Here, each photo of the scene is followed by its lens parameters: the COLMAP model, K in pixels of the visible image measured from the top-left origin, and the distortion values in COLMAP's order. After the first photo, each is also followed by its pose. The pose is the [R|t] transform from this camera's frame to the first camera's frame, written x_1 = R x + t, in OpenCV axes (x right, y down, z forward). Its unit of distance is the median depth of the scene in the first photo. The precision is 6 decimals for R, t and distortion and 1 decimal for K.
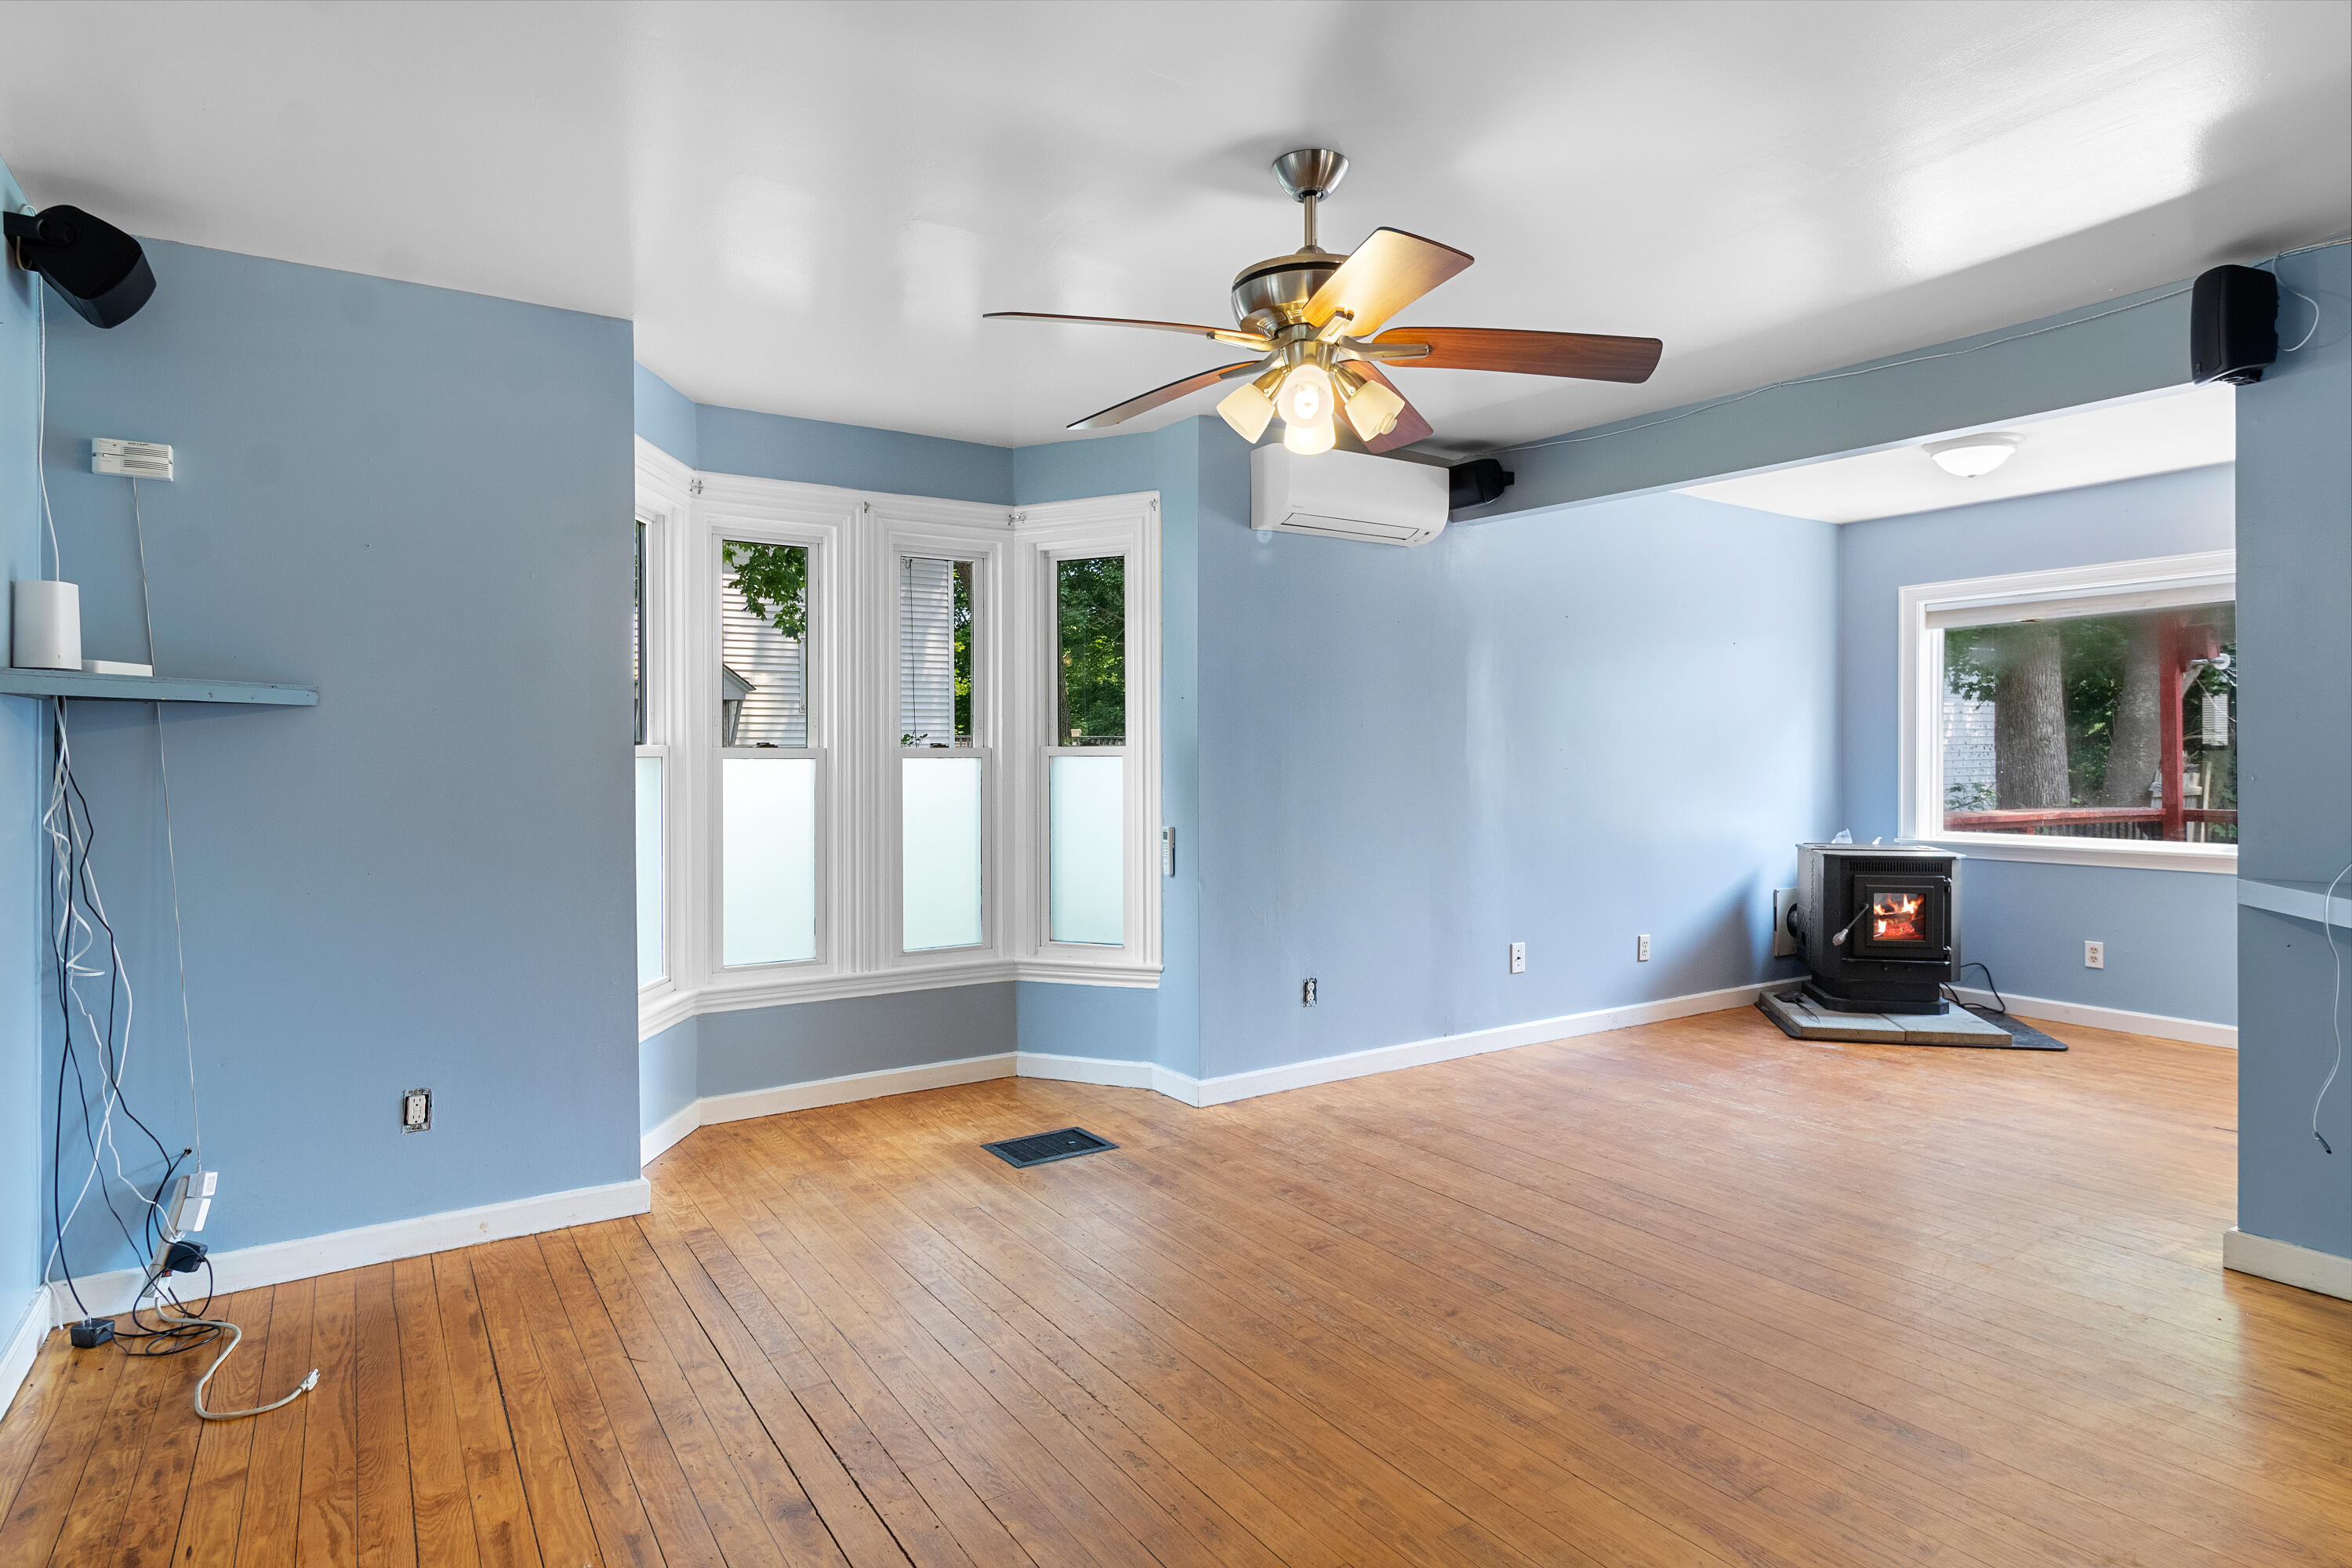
lens RADIAL K [[1273.3, 0, 1173.6], [0, 1273.3, 749.5], [0, 0, 1]] dist [0.000420, -0.000243]
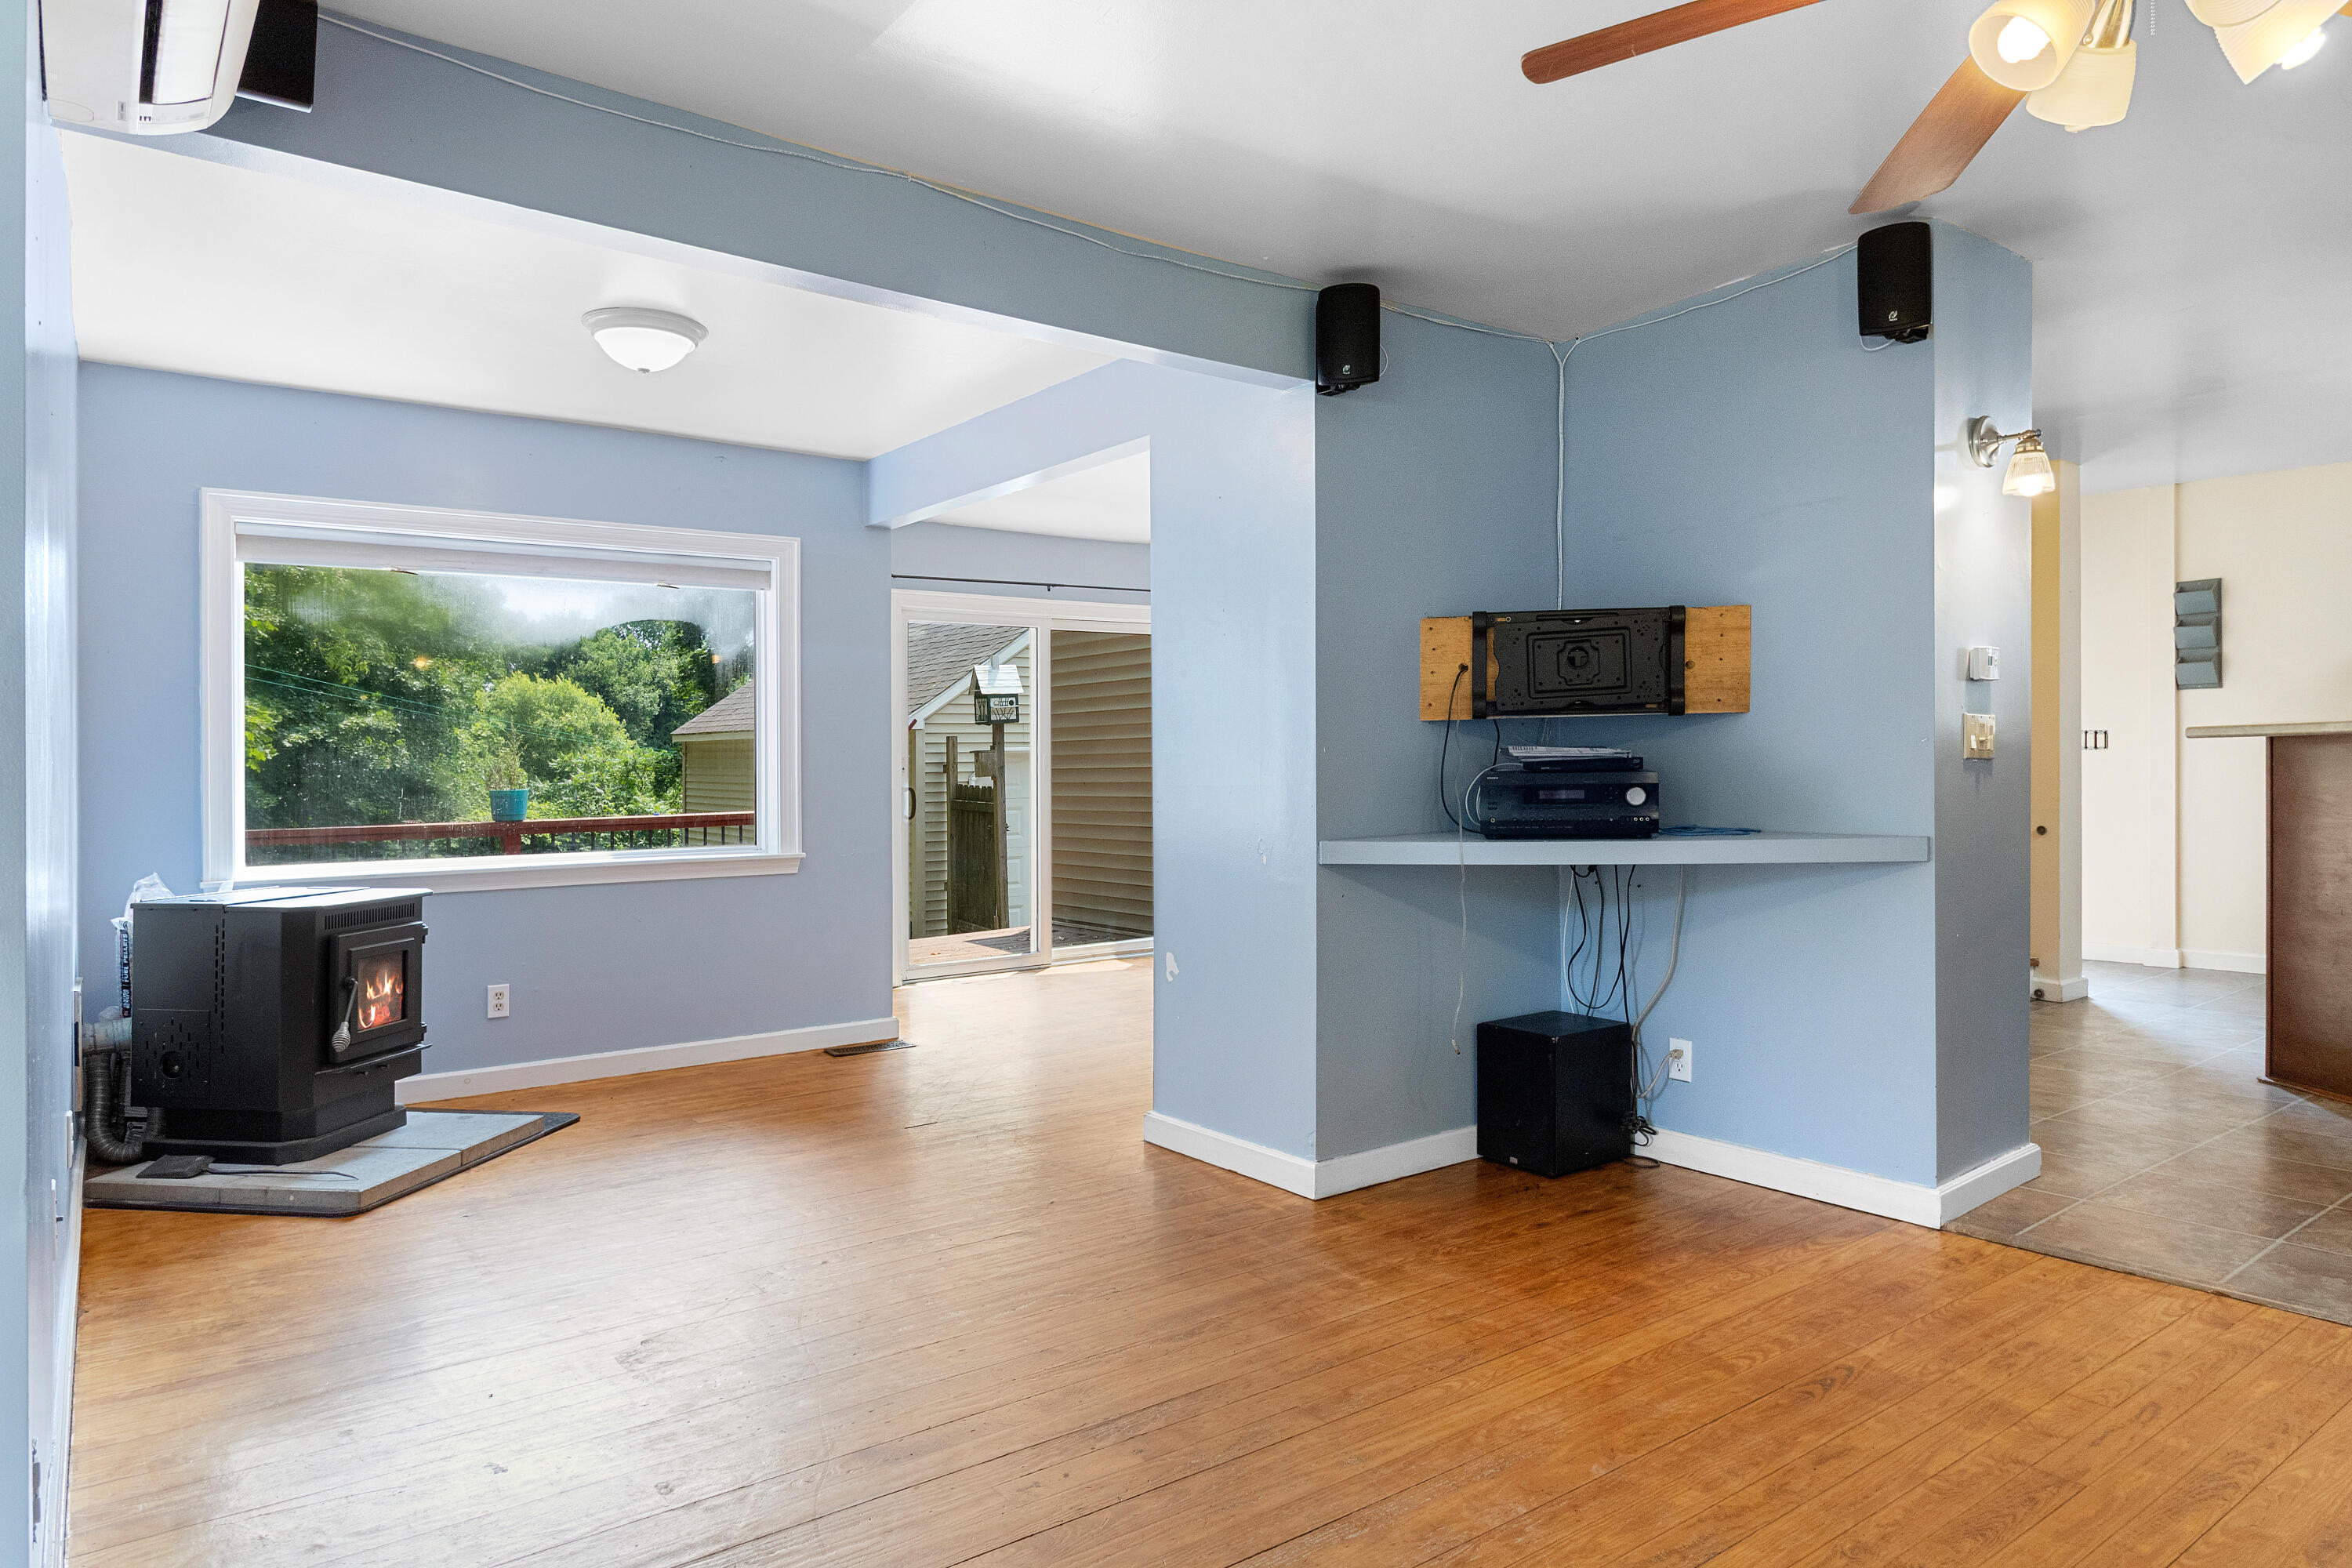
lens RADIAL K [[1444.4, 0, 1182.7], [0, 1444.4, 775.4], [0, 0, 1]] dist [-0.002942, -0.000807]
pose [[-0.071222, -0.003986, 0.997453, -0.399508], [0.009804, 0.999941, 0.004696, 0.037656], [-0.997412, 0.010114, -0.071178, 1.216250]]
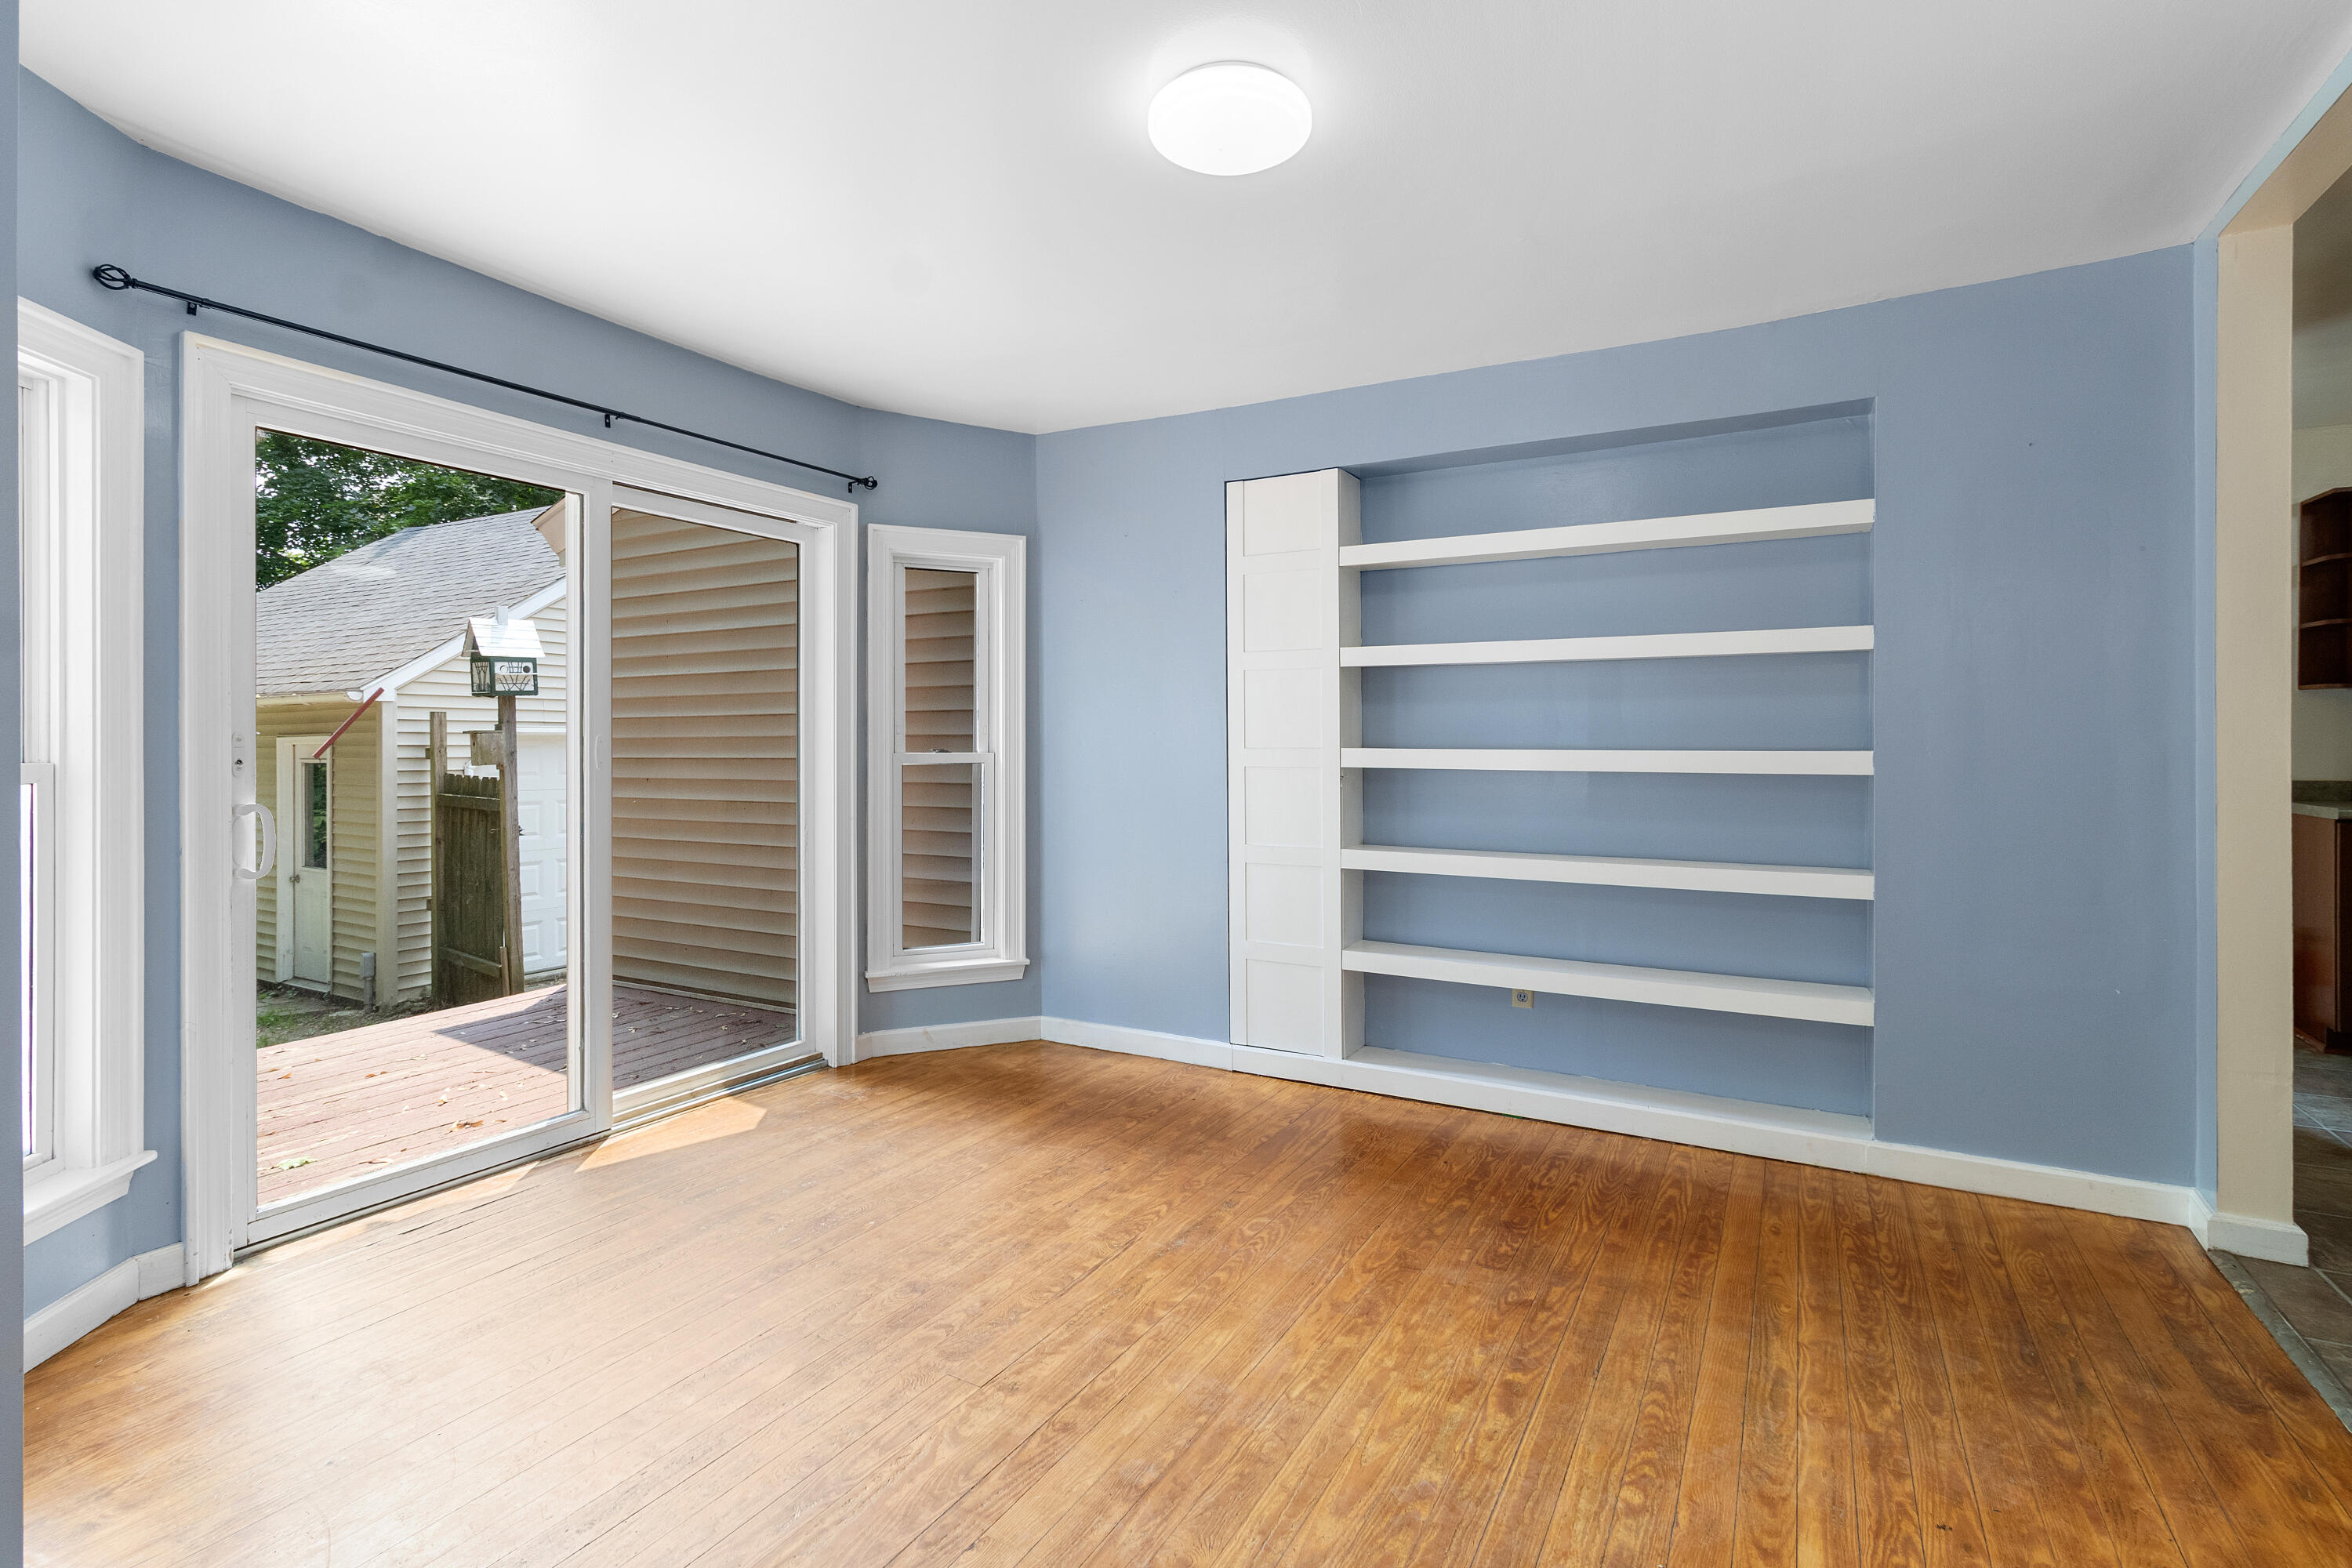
lens RADIAL K [[1102.1, 0, 1174.5], [0, 1102.1, 775.0], [0, 0, 1]] dist [0.003165, 0.000466]
pose [[-0.465135, -0.018392, 0.885049, 1.065427], [-0.002599, 0.999808, 0.019411, 0.025130], [-0.885236, 0.006729, -0.465094, 1.283478]]
